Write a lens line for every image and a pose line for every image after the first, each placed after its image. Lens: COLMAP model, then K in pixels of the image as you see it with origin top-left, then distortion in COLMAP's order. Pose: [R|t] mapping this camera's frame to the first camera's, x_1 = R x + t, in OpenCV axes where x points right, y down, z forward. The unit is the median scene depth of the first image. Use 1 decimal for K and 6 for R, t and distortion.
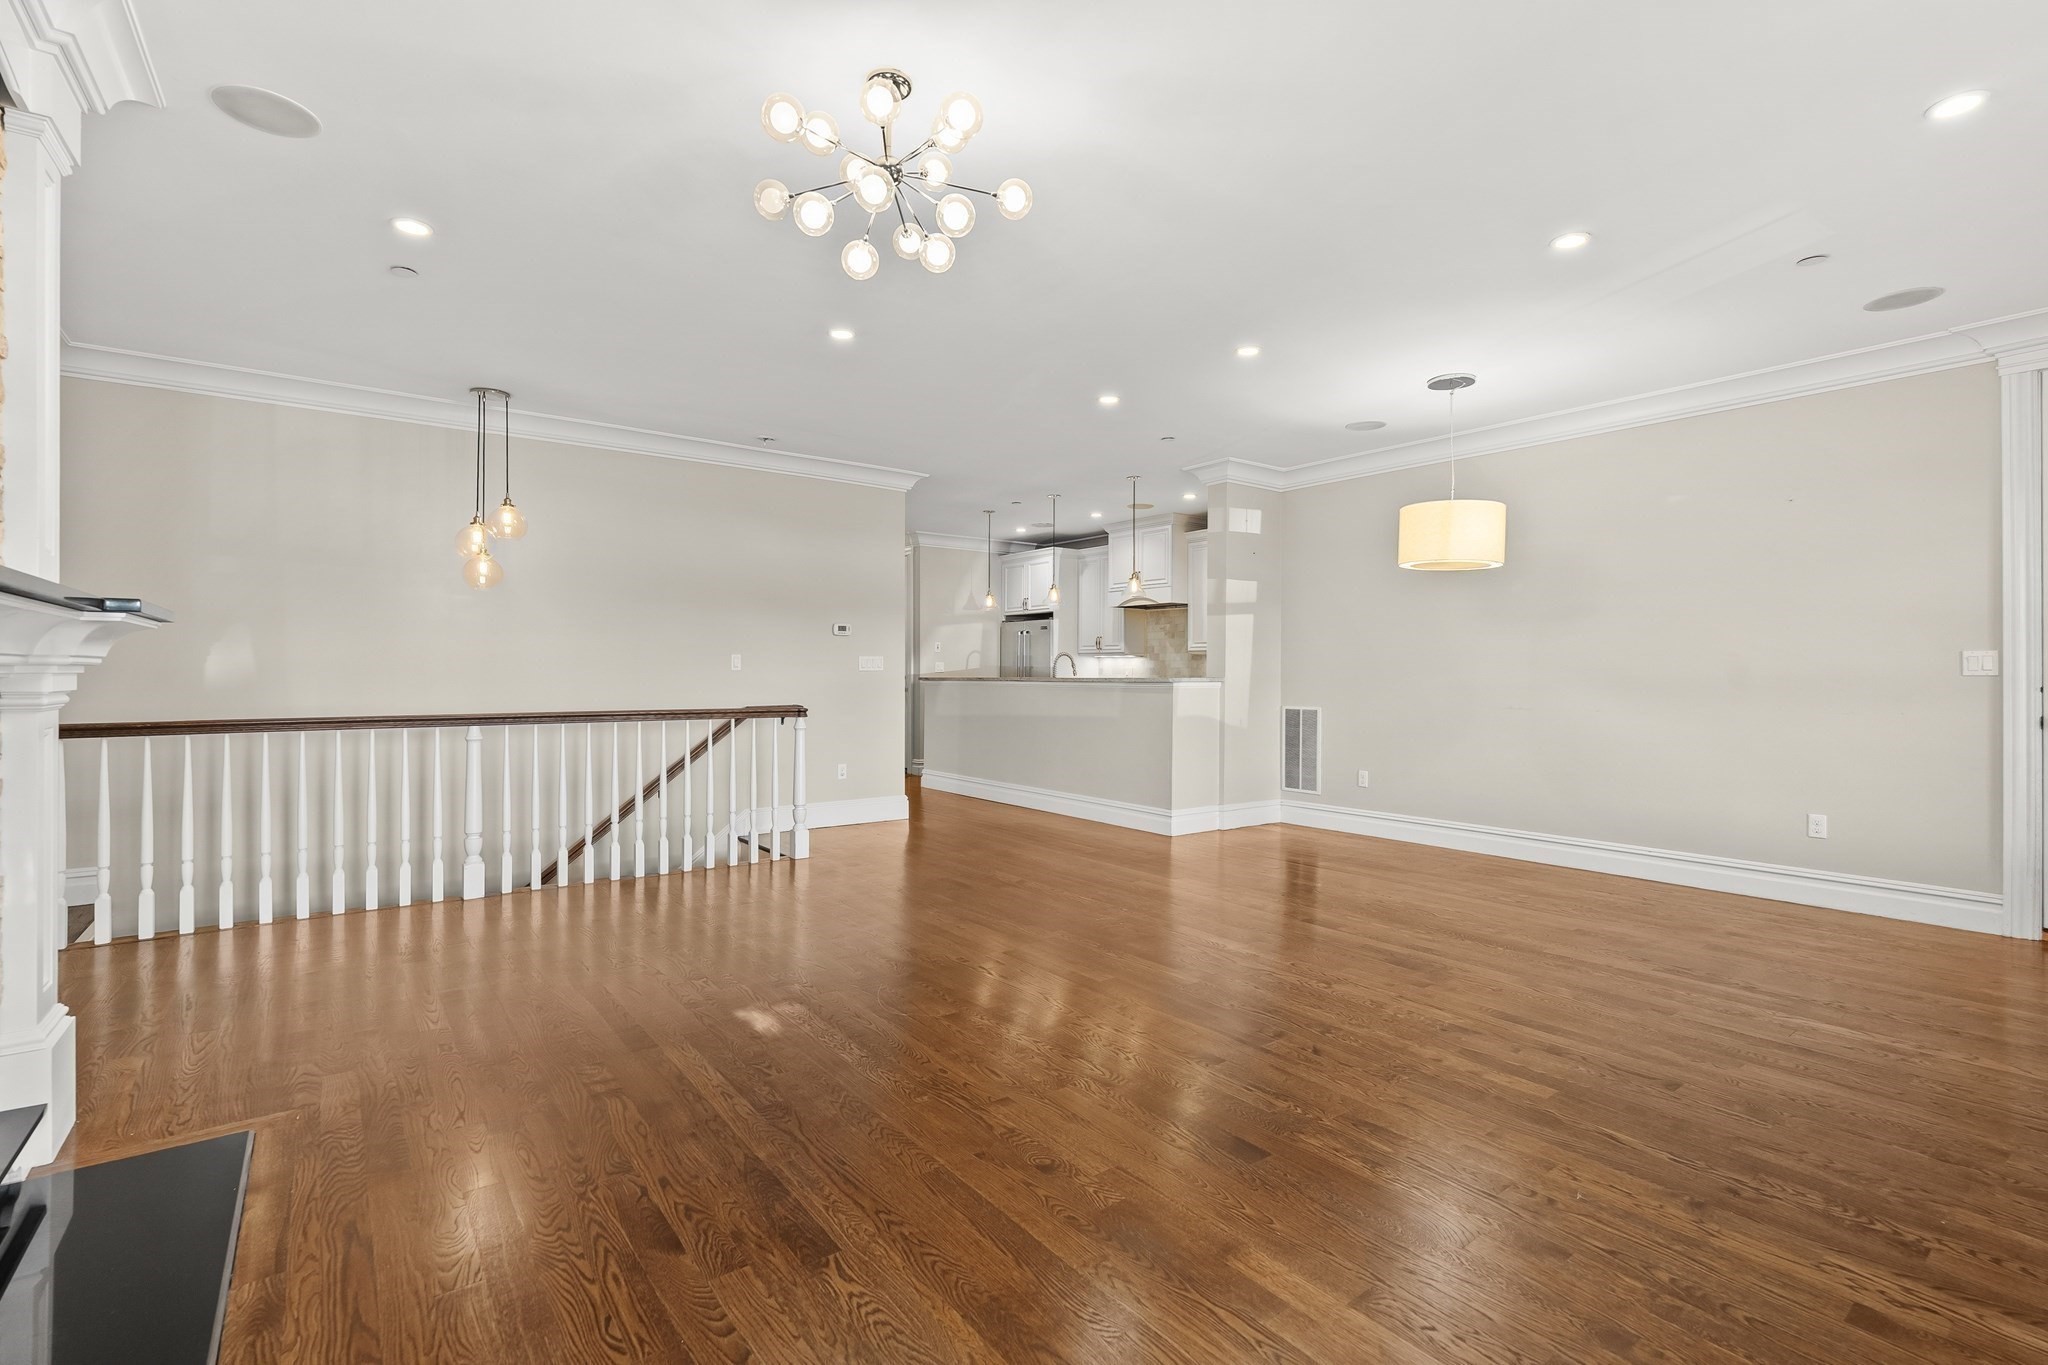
lens RADIAL K [[932.1, 0, 1030.7], [0, 932.1, 667.7], [0, 0, 1]] dist [0.000862, 0.000104]
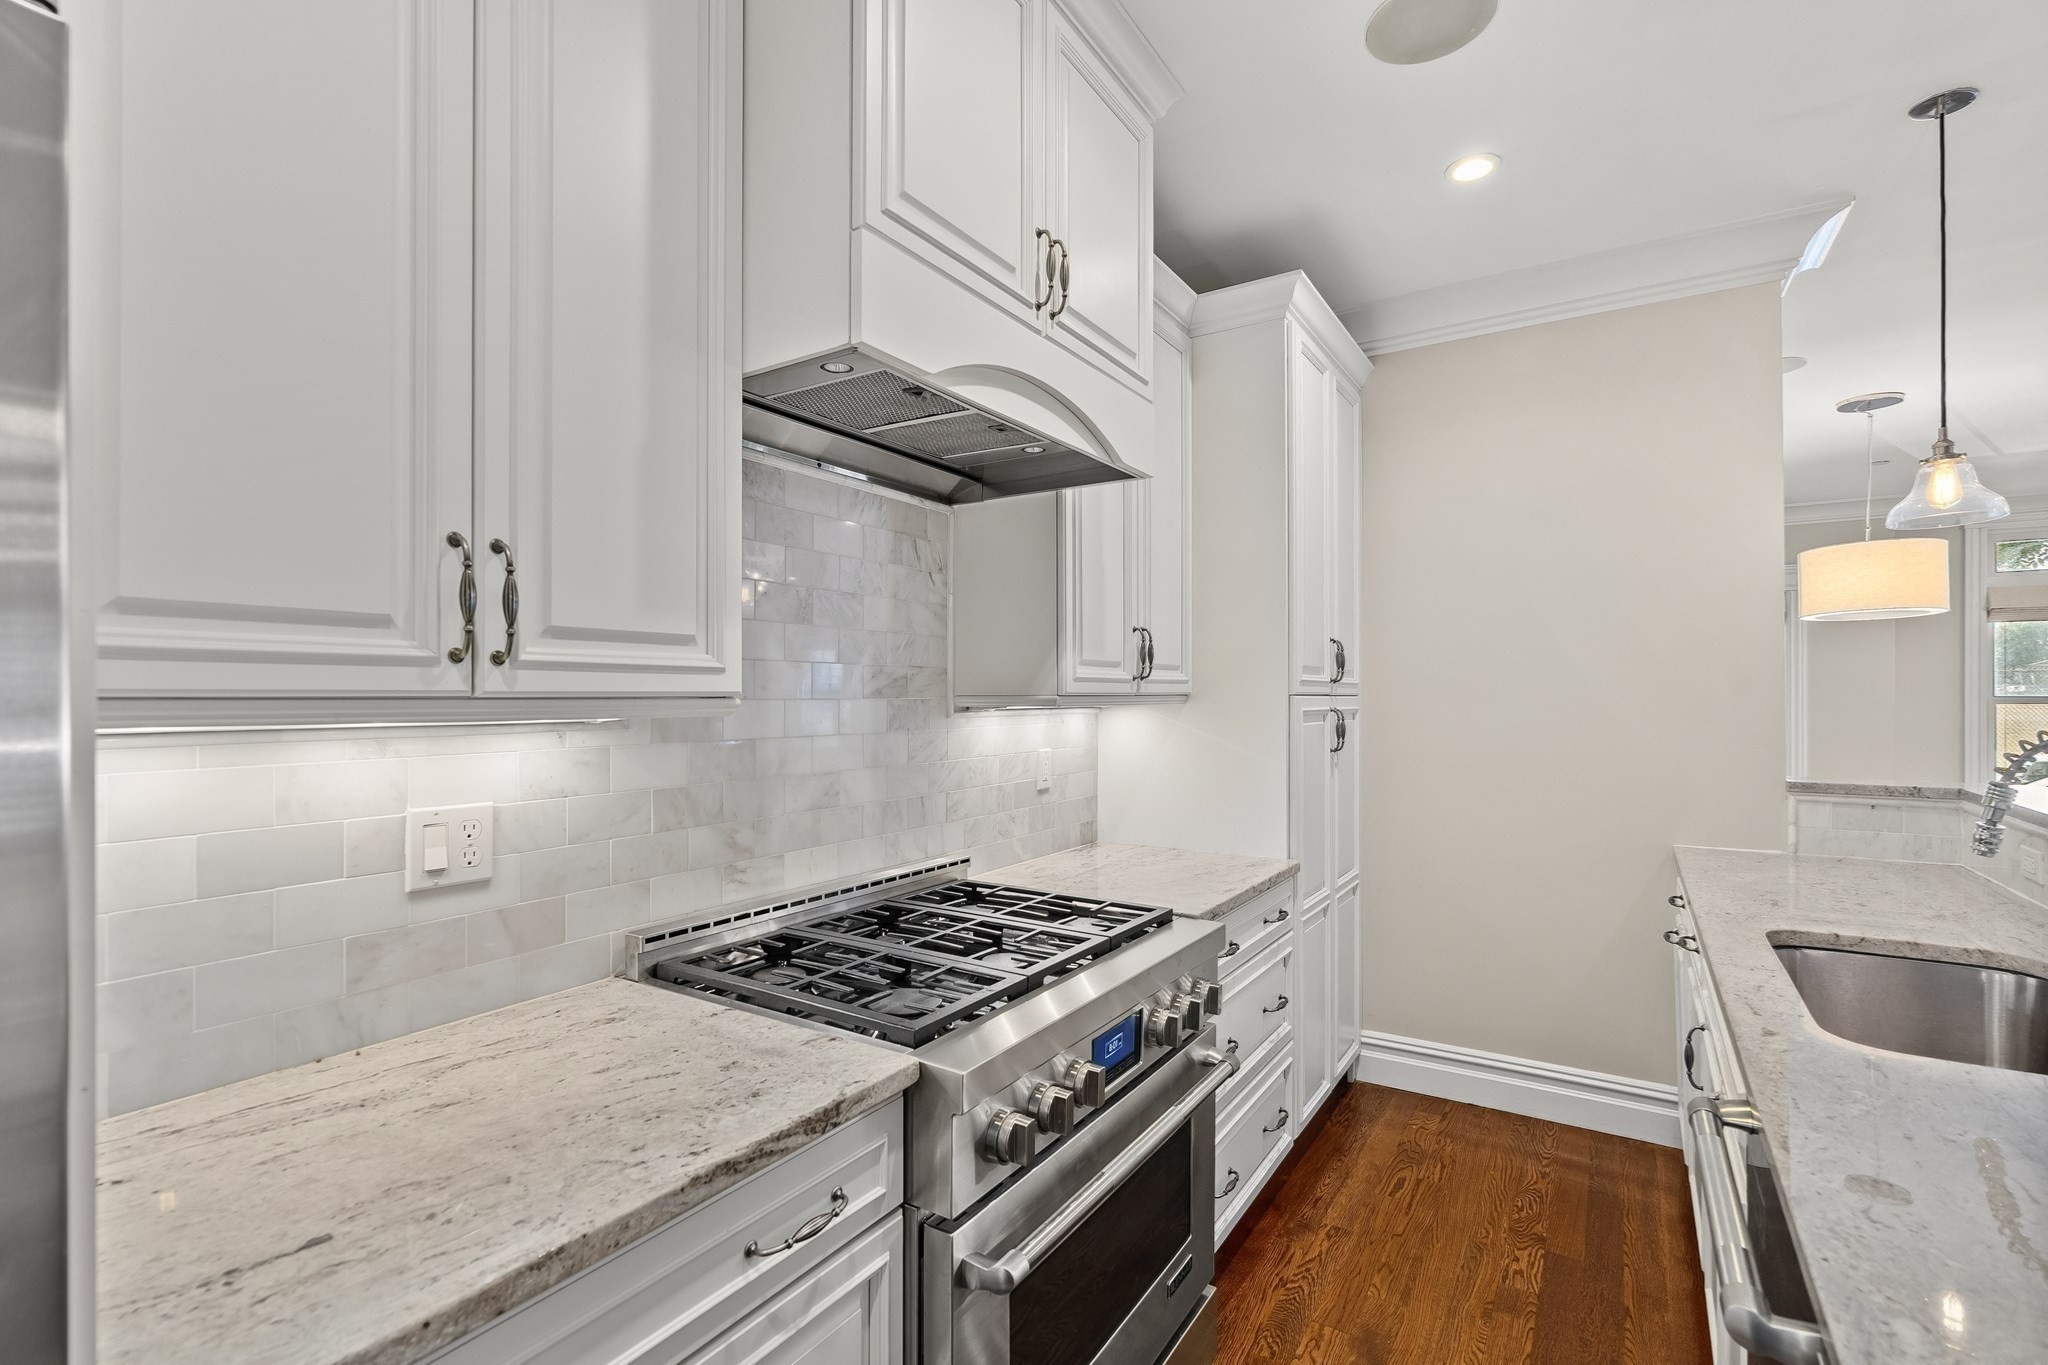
lens RADIAL K [[928.1, 0, 1028.3], [0, 928.1, 696.7], [0, 0, 1]] dist [-0.001892, -0.000269]
pose [[-0.343213, -0.005385, 0.939242, -0.064671], [-0.005530, 0.999978, 0.003712, -0.025025], [-0.939241, -0.003920, -0.343235, 1.508577]]
